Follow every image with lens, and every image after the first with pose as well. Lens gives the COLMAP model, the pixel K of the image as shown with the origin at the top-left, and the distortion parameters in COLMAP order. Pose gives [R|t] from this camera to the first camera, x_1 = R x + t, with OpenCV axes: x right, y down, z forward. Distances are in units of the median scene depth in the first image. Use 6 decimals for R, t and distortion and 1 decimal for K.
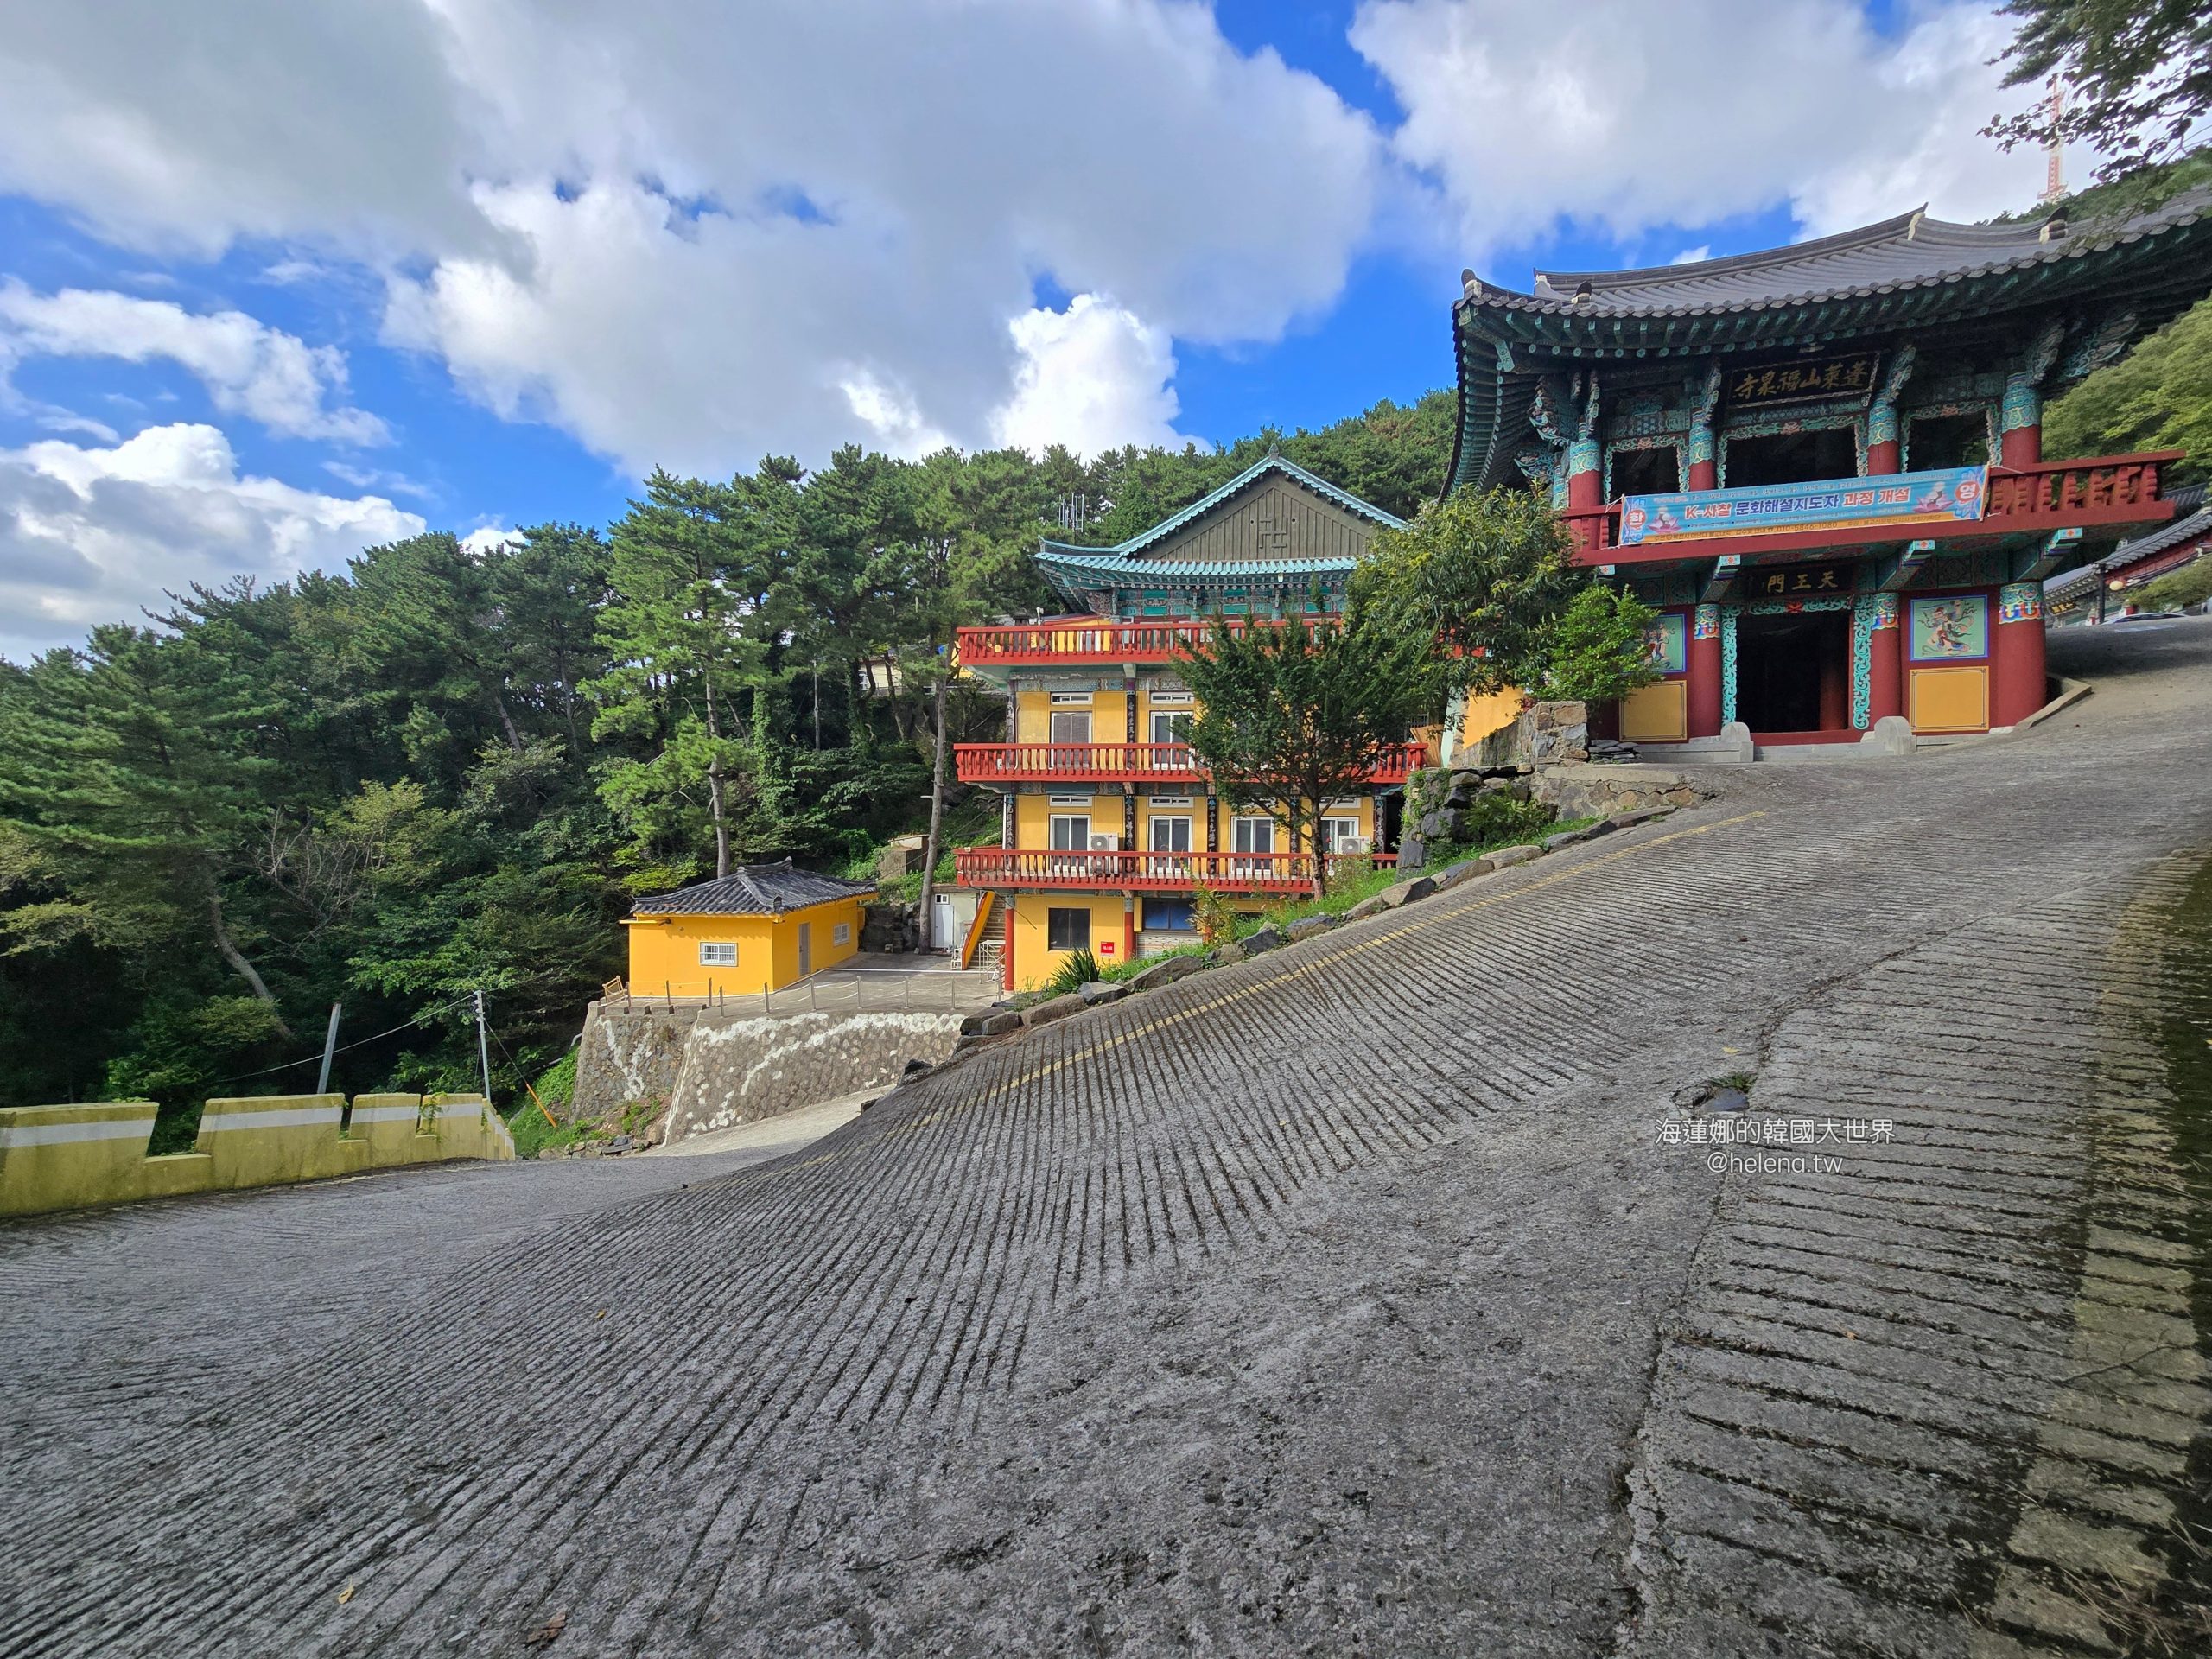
lens RADIAL K [[899.2, 0, 1106.0], [0, 899.2, 829.5], [0, 0, 1]] dist [0.001455, -0.000591]
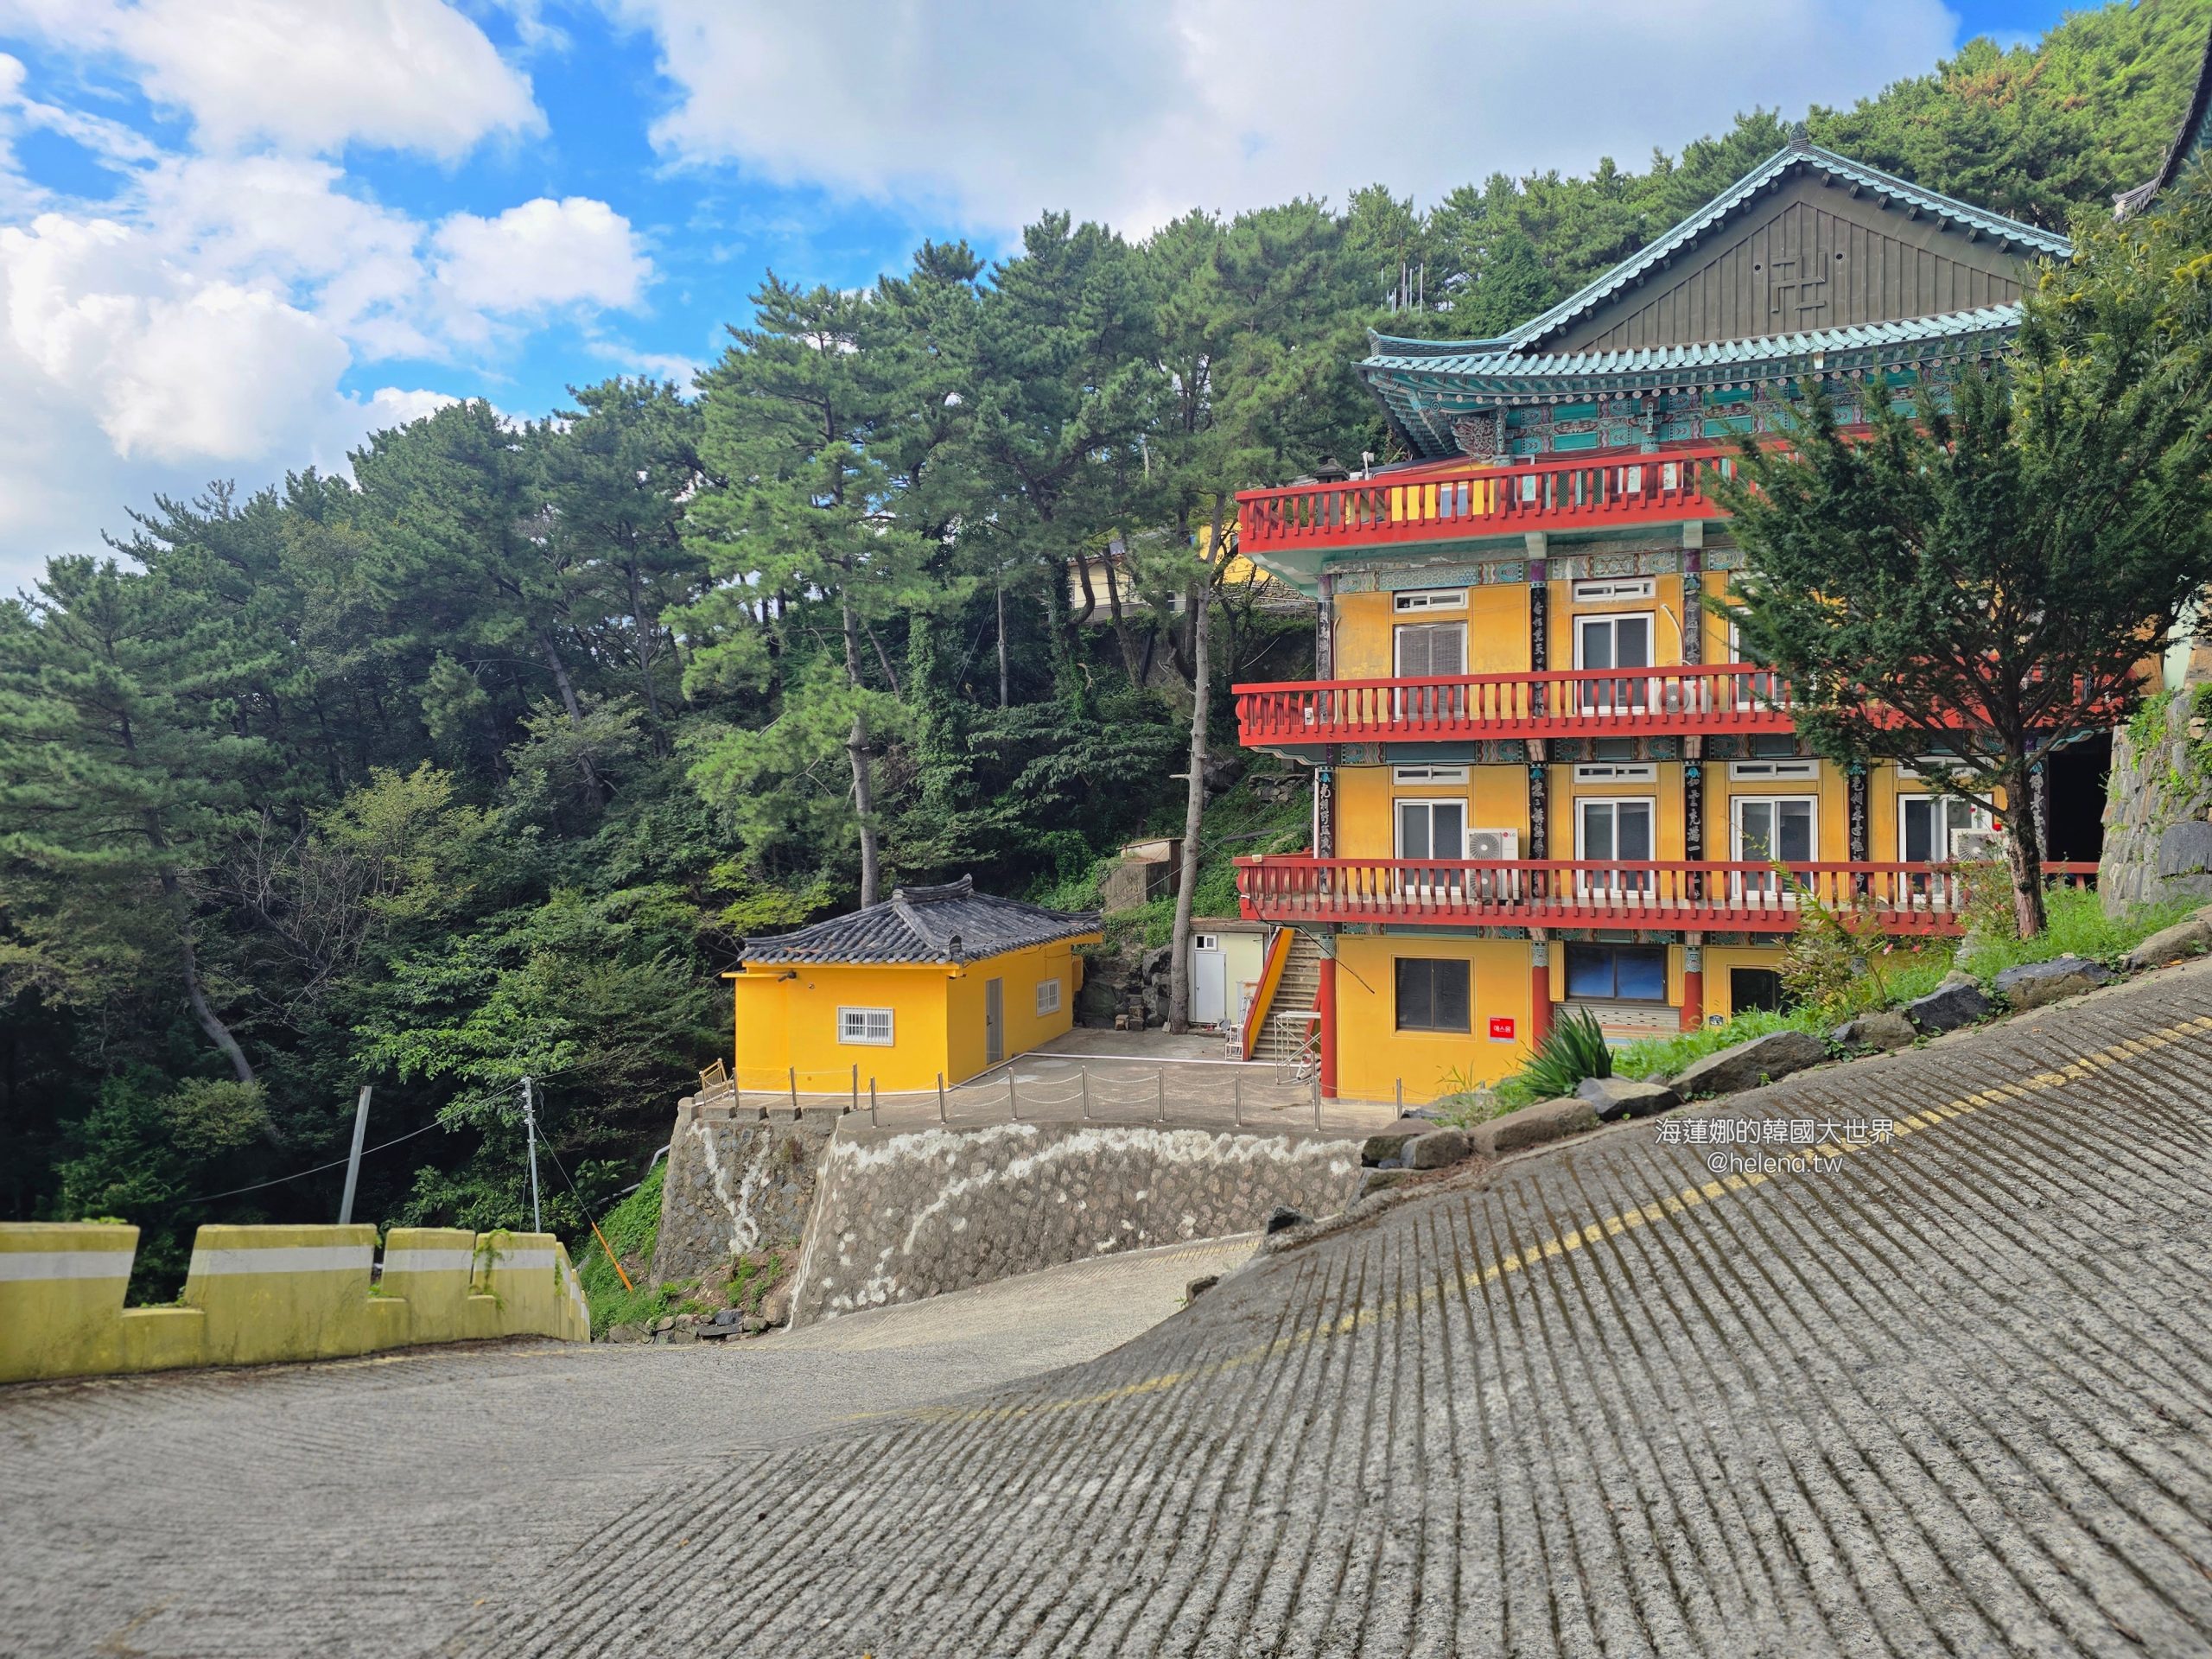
lens RADIAL K [[1469.7, 0, 1119.6], [0, 1469.7, 808.9], [0, 0, 1]] dist [0.083424, -0.085427]
pose [[0.975644, -0.014307, -0.218893, -0.028878], [0.010370, 0.999763, -0.019125, 0.006902], [0.219114, 0.016389, 0.975561, 0.021394]]
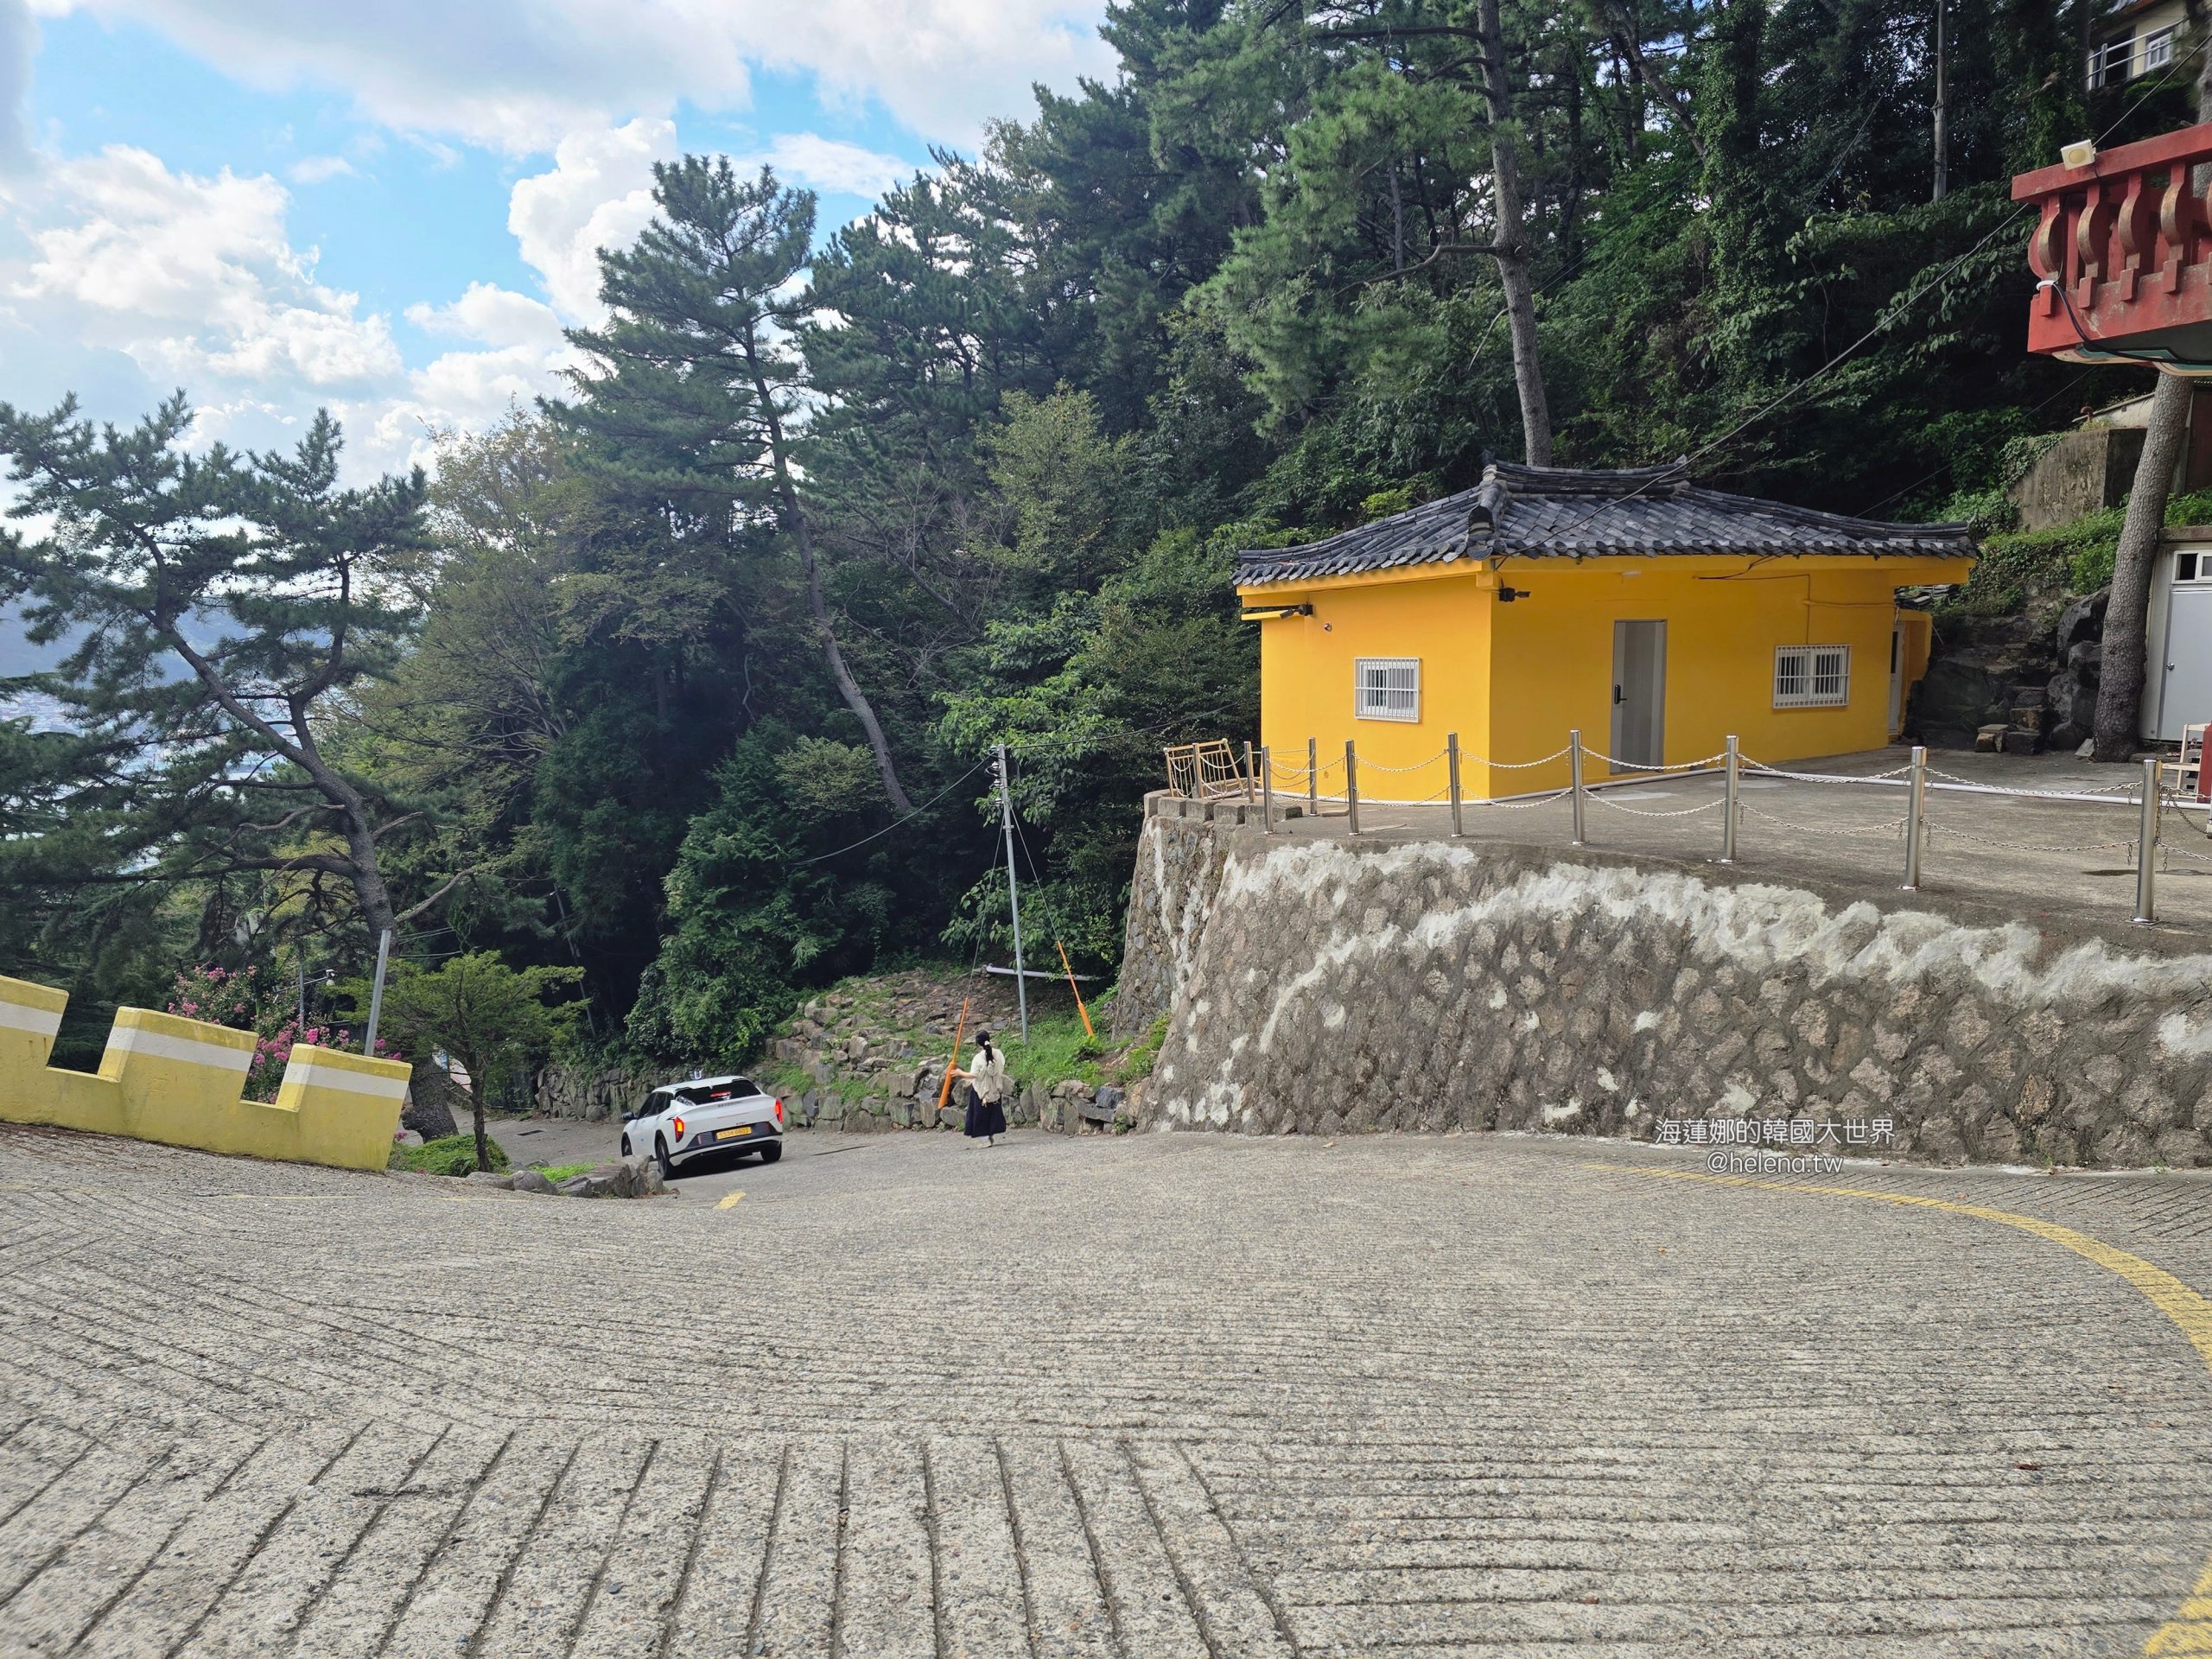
lens RADIAL K [[1507.5, 0, 1106.0], [0, 1507.5, 829.5], [0, 0, 1]] dist [0.185023, -0.176129]
pose [[0.599656, 0.099843, -0.794005, 0.018238], [0.000989, 0.992093, 0.125499, 0.134439], [0.800258, -0.076042, 0.594816, 0.601925]]
